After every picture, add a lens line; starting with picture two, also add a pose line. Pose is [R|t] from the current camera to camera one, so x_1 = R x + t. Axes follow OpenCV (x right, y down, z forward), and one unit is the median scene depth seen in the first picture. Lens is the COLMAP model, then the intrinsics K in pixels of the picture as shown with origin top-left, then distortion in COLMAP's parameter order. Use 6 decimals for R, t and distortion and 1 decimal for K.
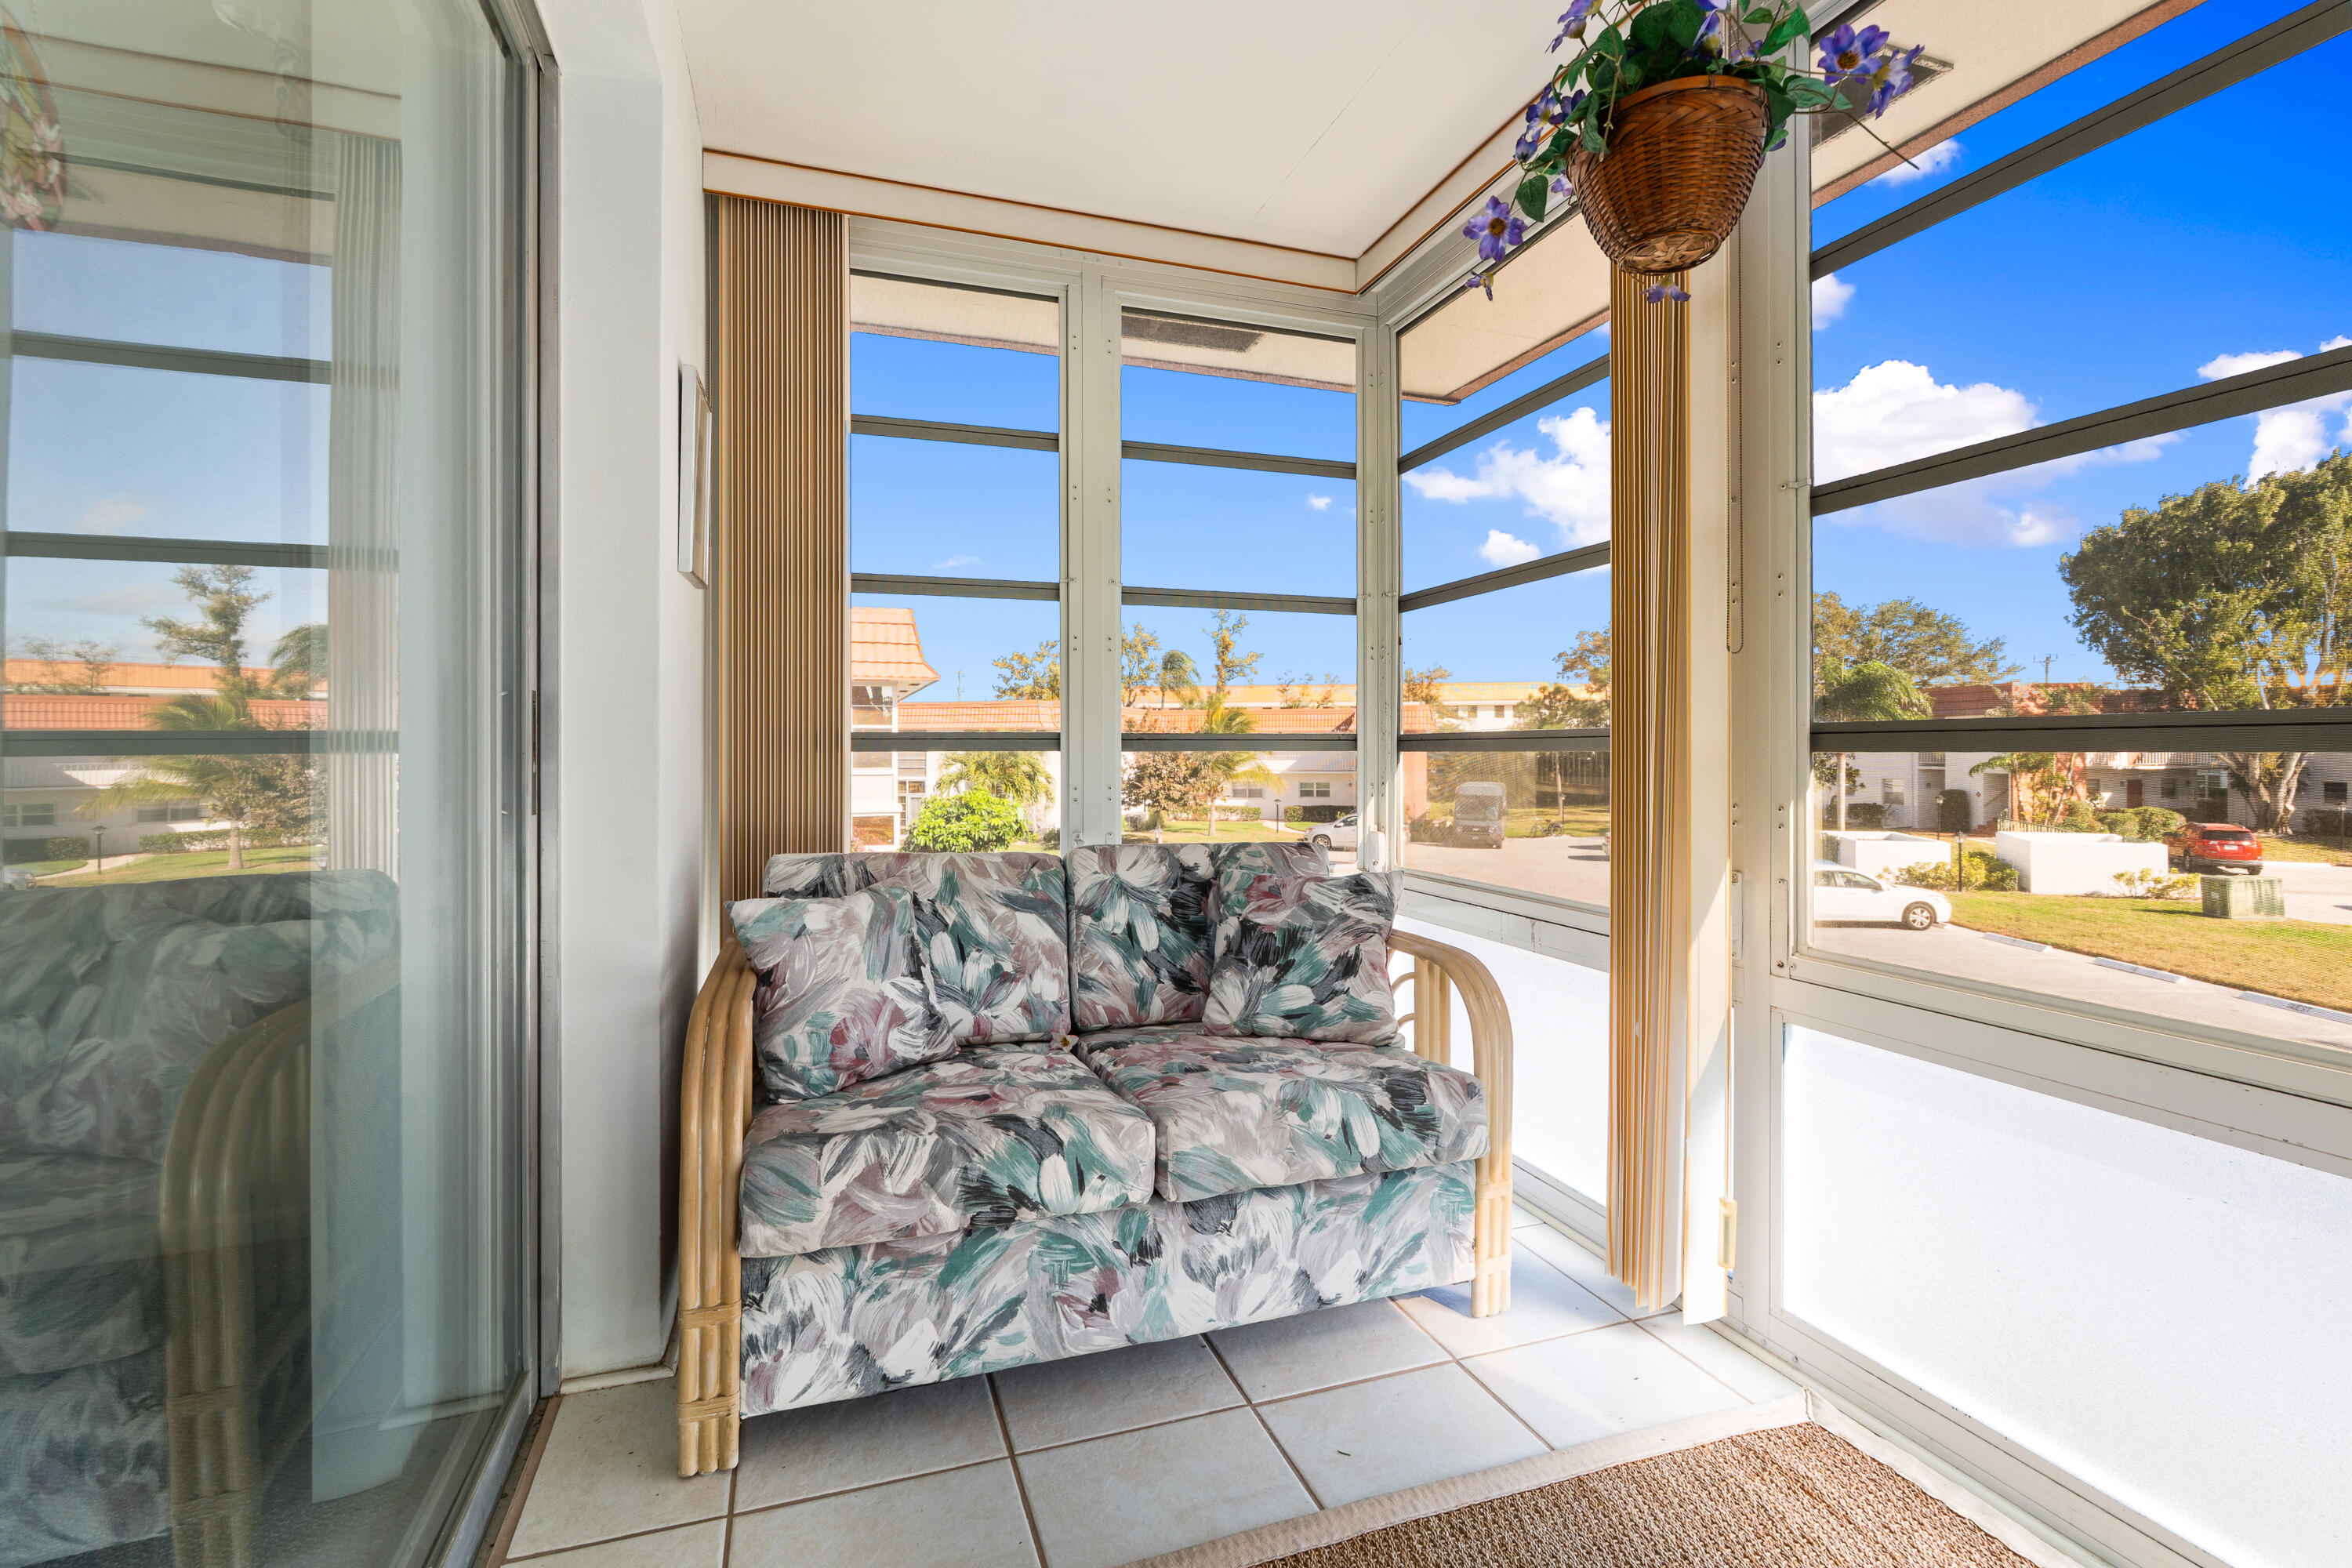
lens RADIAL K [[1066.7, 0, 1183.6], [0, 1066.7, 741.9], [0, 0, 1]] dist [-0.002250, 0.000141]
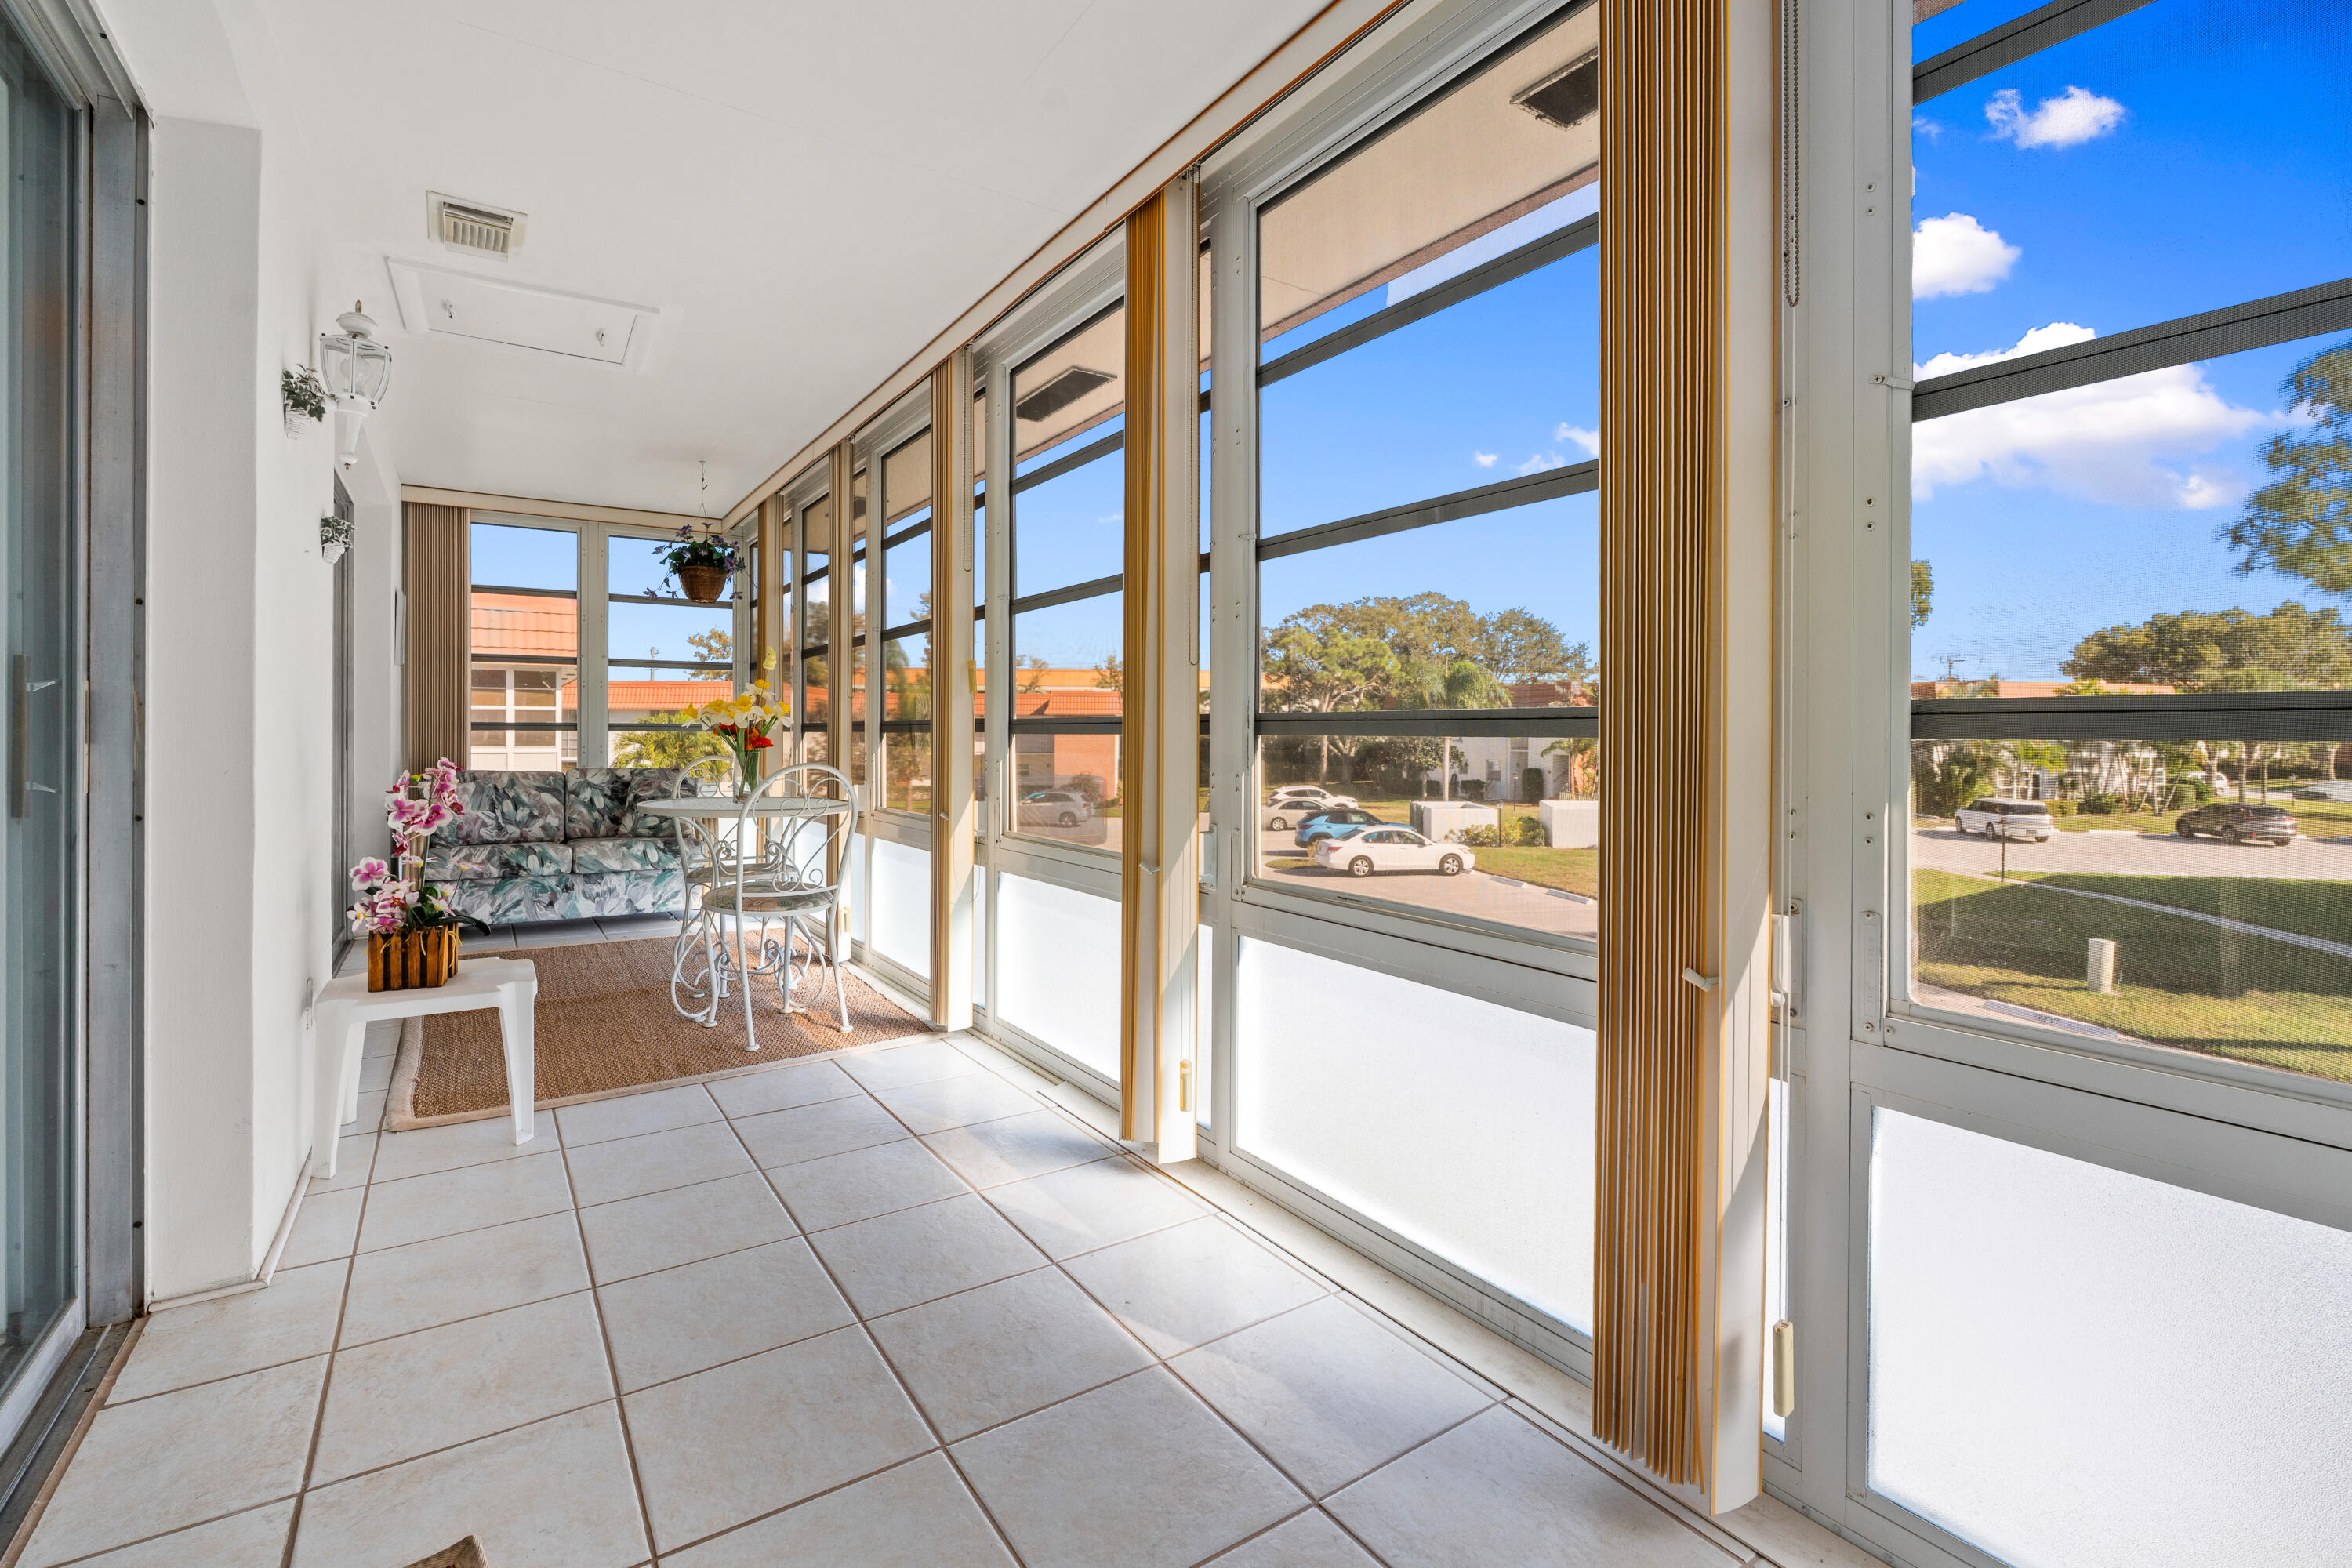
lens RADIAL K [[1052.5, 0, 1175.0], [0, 1052.5, 737.8], [0, 0, 1]] dist [-0.002676, 0.000079]
pose [[0.969133, 0.004763, 0.246492, 0.737057], [-0.007786, 0.999906, 0.011288, -0.015469], [-0.246415, -0.012859, 0.969079, -1.934867]]
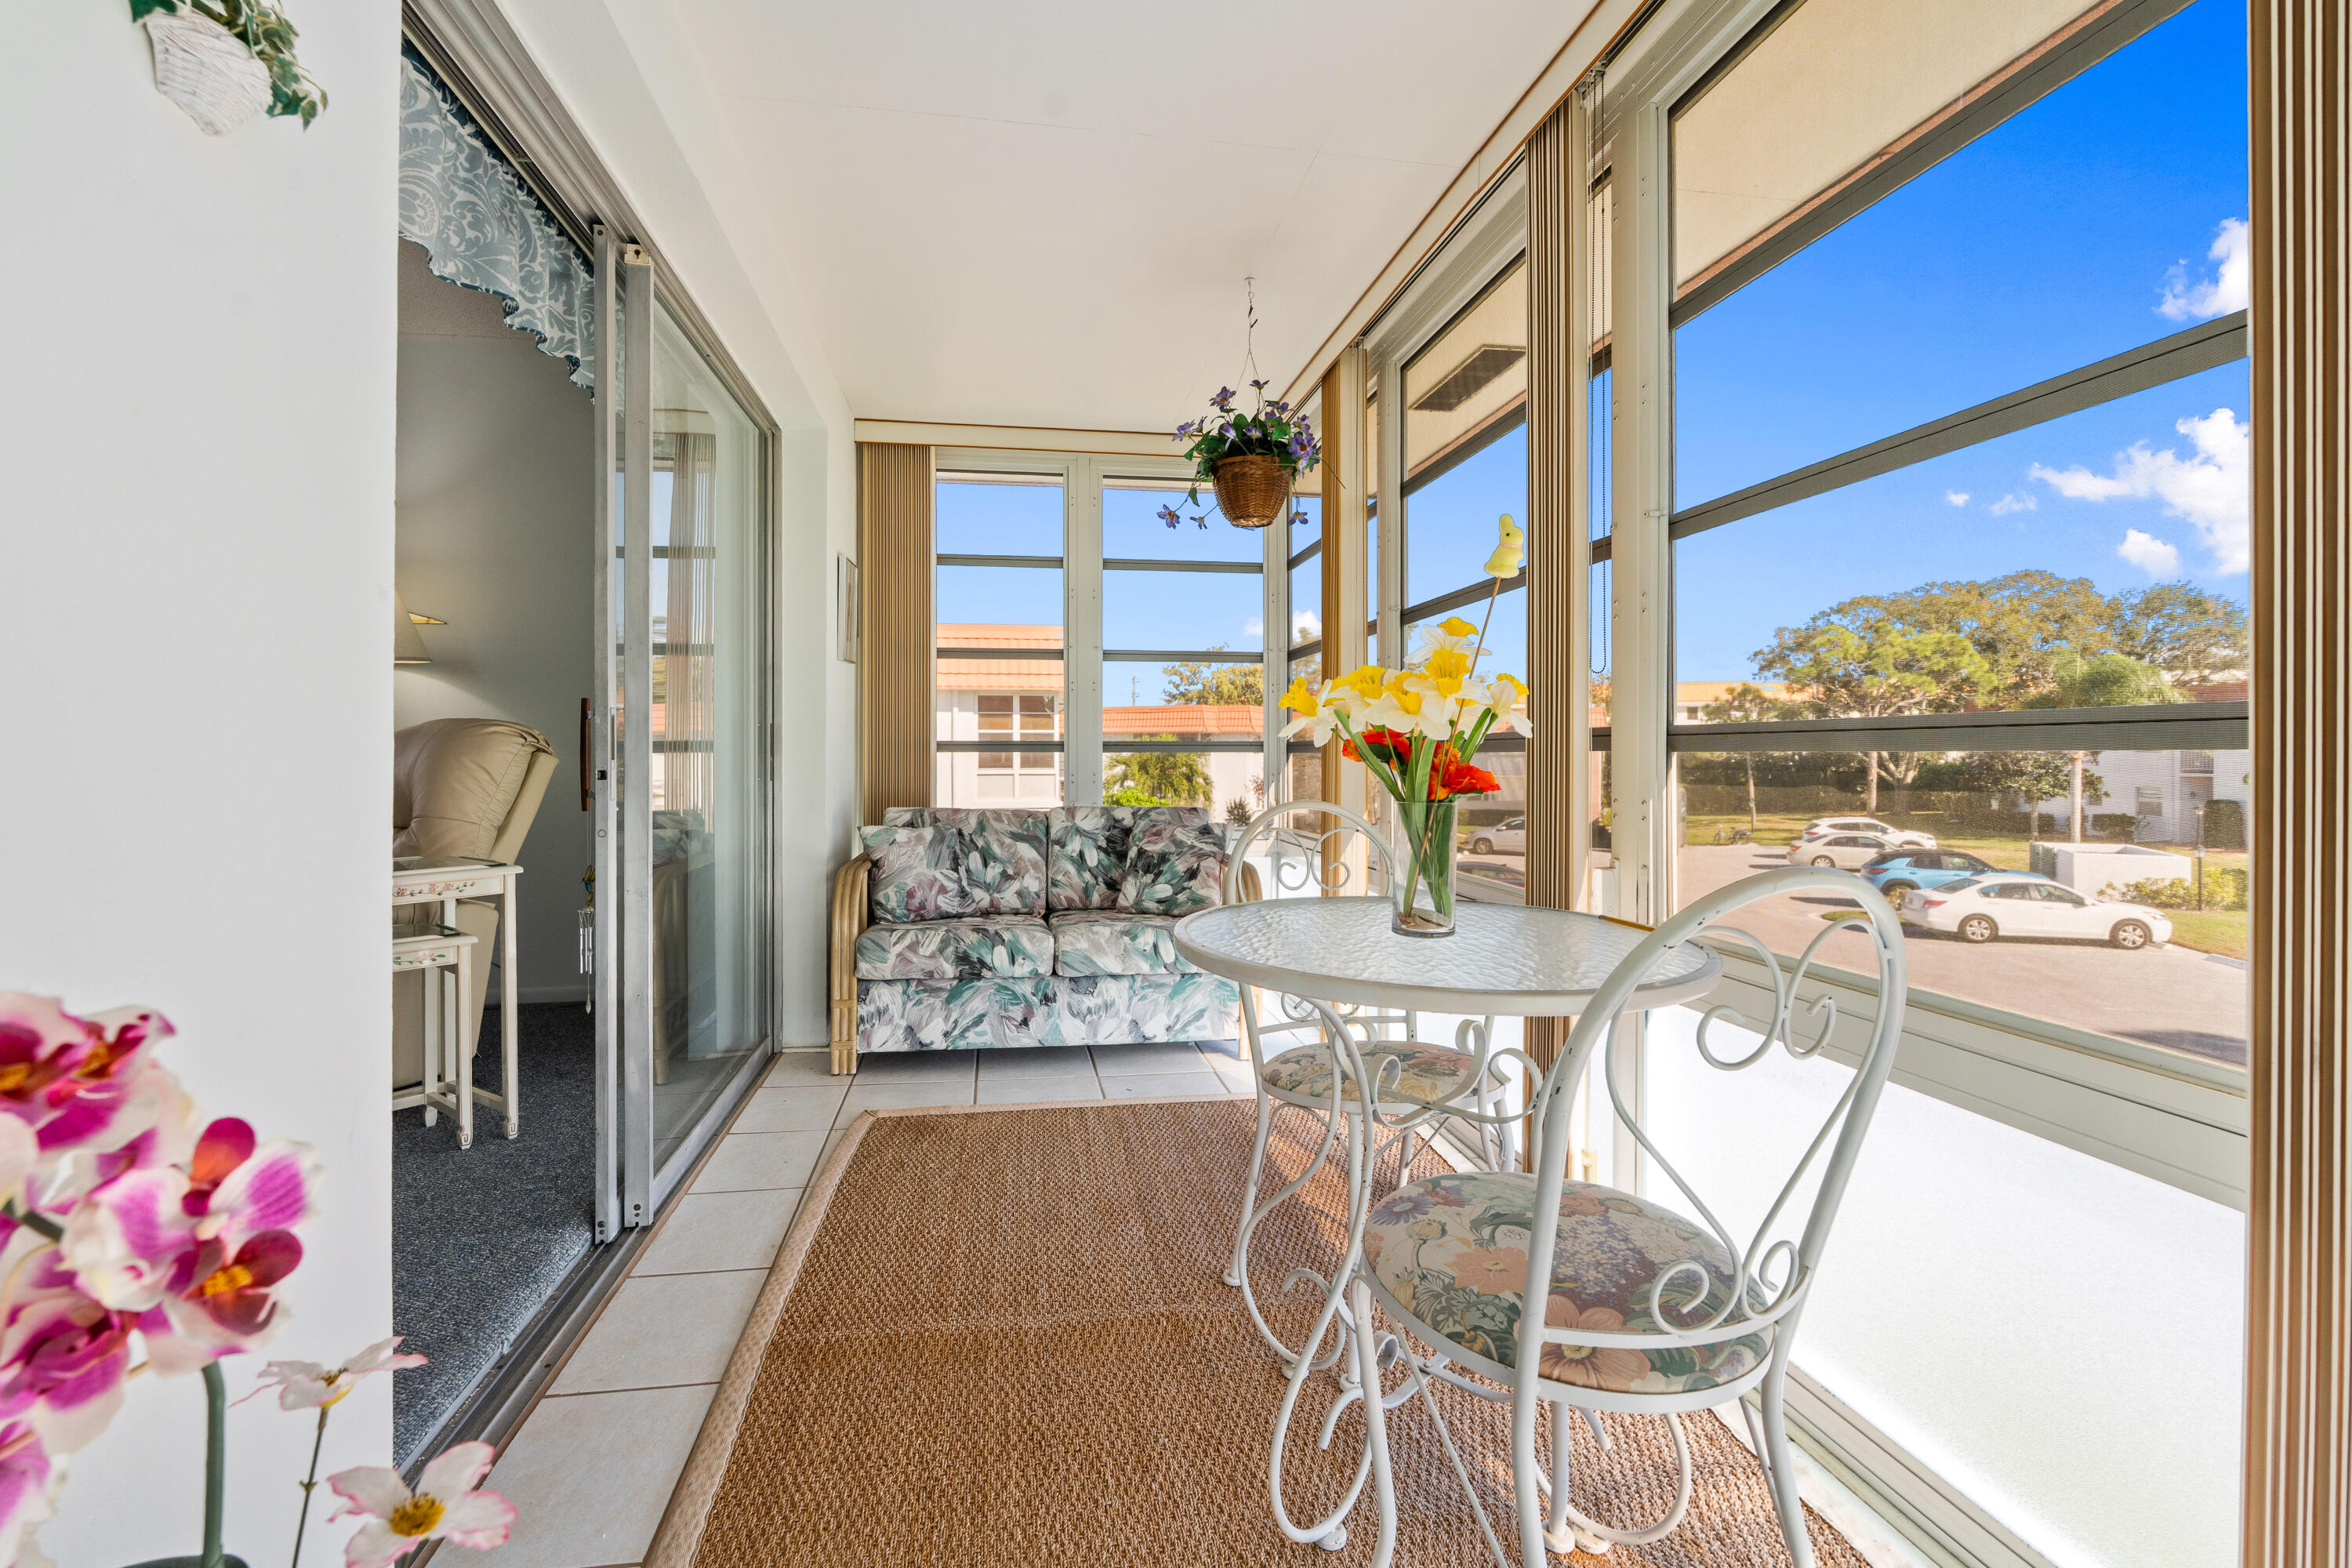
lens RADIAL K [[1059.4, 0, 1164.9], [0, 1059.4, 746.9], [0, 0, 1]] dist [-0.004039, 0.000694]
pose [[0.983355, 0.001001, -0.181690, 0.427353], [-0.000687, 0.999998, 0.001792, -0.003133], [0.181691, -0.001637, 0.983354, -0.729632]]
